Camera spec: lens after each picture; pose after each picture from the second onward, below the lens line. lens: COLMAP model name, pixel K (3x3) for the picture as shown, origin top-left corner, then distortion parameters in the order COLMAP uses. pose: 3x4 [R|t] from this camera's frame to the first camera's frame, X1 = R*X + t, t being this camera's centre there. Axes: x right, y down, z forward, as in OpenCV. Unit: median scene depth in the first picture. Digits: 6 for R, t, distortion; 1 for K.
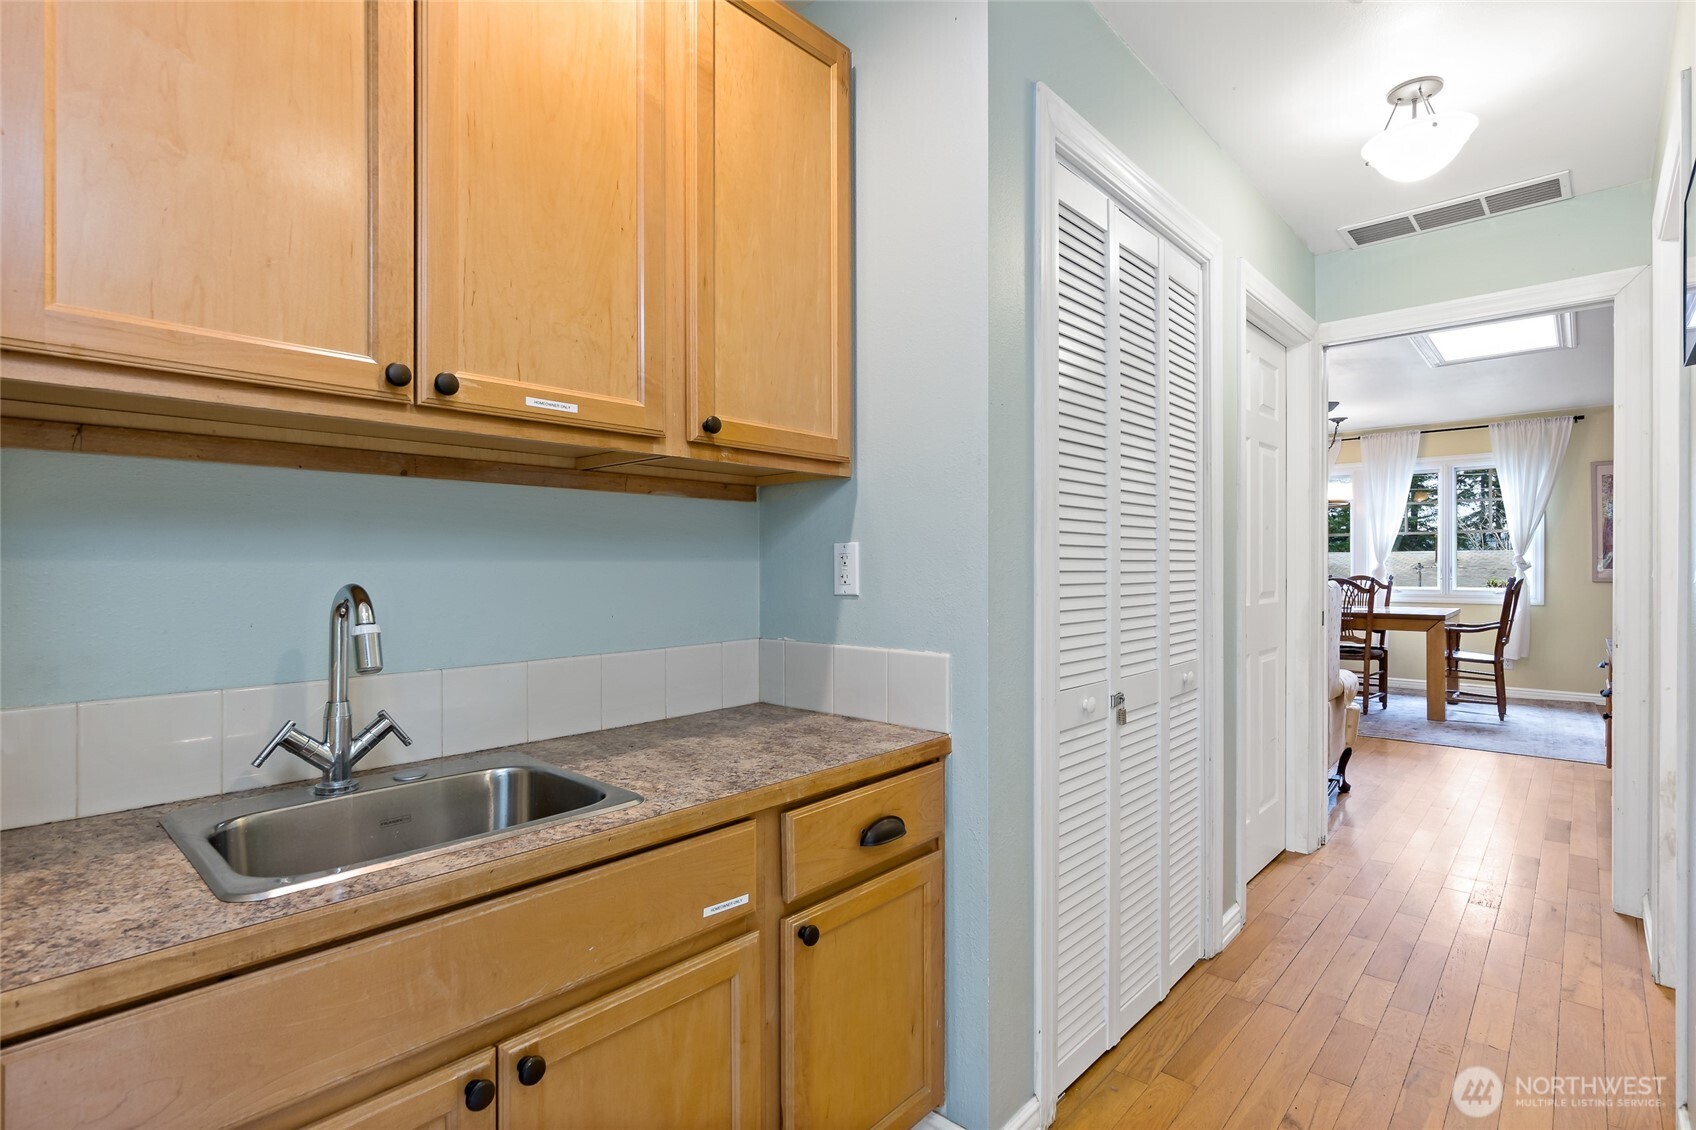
lens RADIAL K [[819.2, 0, 837.7], [0, 819.2, 574.0], [0, 0, 1]] dist [-0.004856, -0.000512]
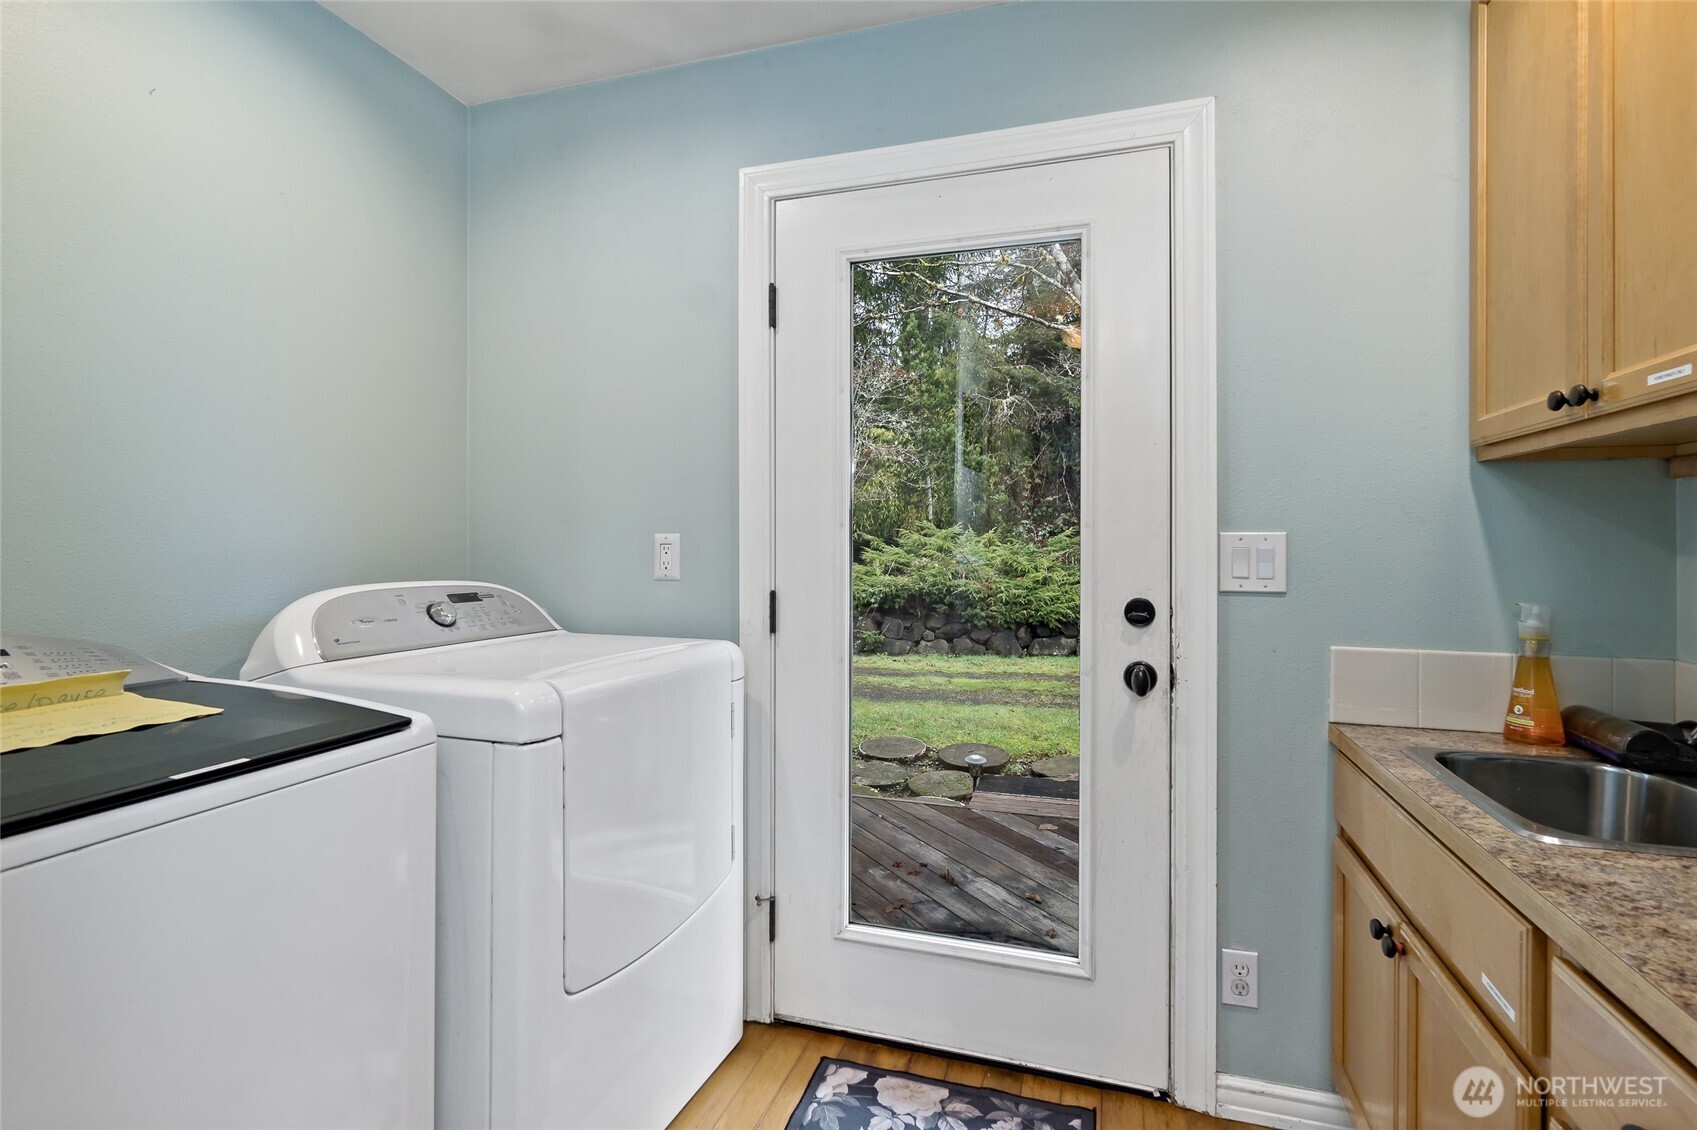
lens RADIAL K [[796.7, 0, 845.8], [0, 796.7, 547.4], [0, 0, 1]] dist [0.001463, 0.000335]
pose [[-0.905992, 0.002058, -0.423290, 0.730661], [-0.004497, 0.999885, 0.014488, -0.039959], [0.423271, 0.015029, -0.905878, 1.355764]]
